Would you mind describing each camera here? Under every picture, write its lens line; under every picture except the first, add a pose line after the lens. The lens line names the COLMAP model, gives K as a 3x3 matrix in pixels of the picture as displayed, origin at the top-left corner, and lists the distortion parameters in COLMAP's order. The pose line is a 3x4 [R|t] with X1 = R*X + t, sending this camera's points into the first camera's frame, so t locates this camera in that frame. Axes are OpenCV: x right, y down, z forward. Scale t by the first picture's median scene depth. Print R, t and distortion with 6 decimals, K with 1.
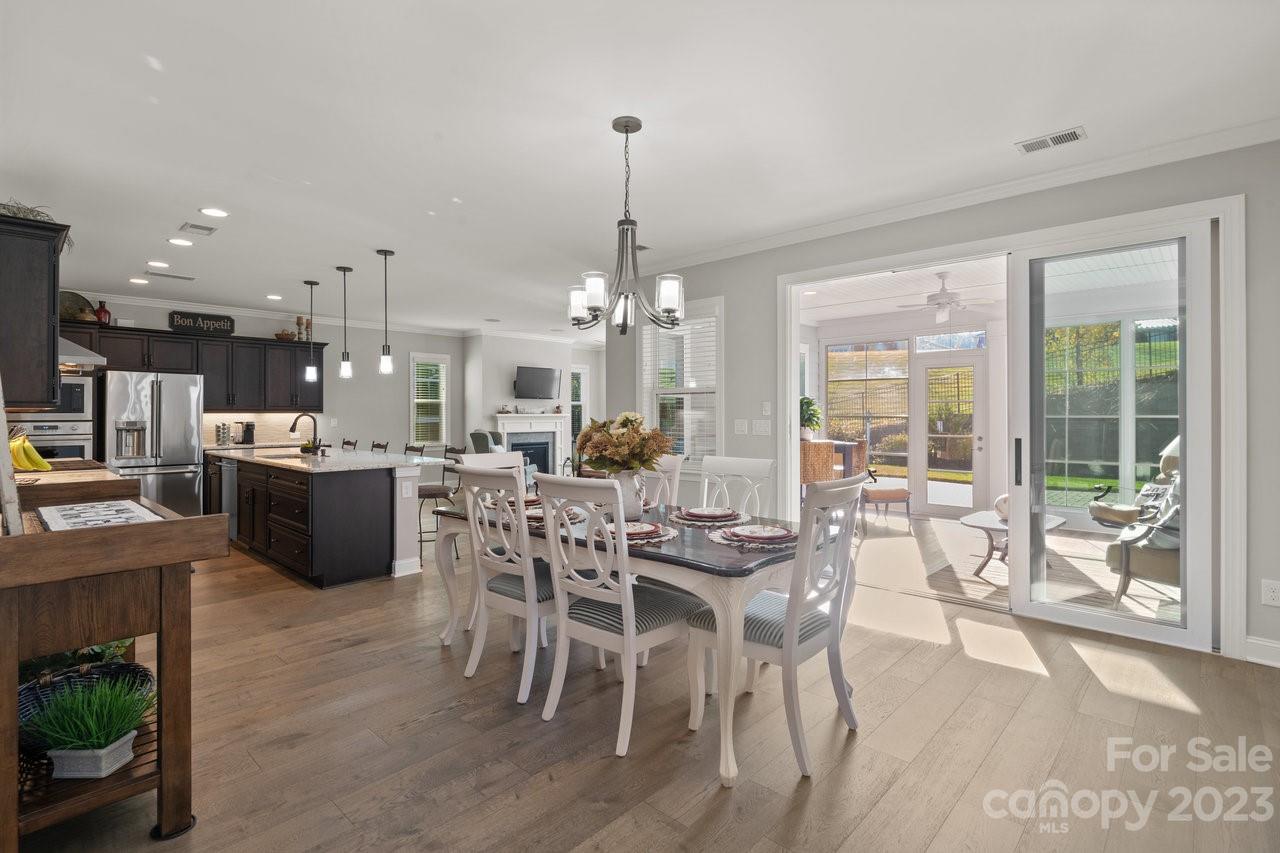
lens RADIAL K [[596.8, 0, 628.6], [0, 596.8, 415.6], [0, 0, 1]] dist [-0.005966, 0.001203]
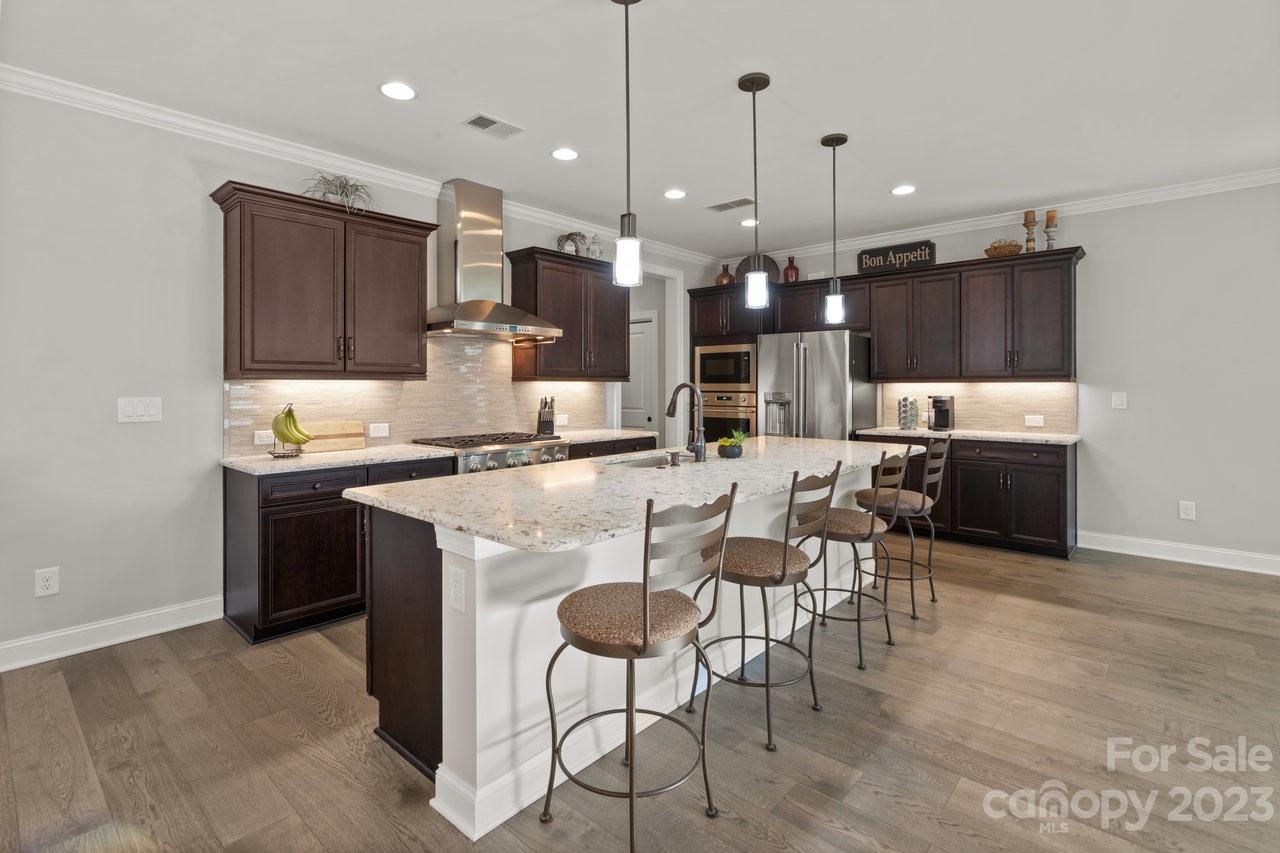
lens RADIAL K [[596.8, 0, 643.2], [0, 596.8, 380.6], [0, 0, 1]] dist [-0.005966, 0.001203]
pose [[0.028640, -0.008083, -0.999557, -0.002245], [-0.001269, 0.999966, -0.008122, -0.000548], [0.999589, 0.001501, 0.028629, 0.700982]]
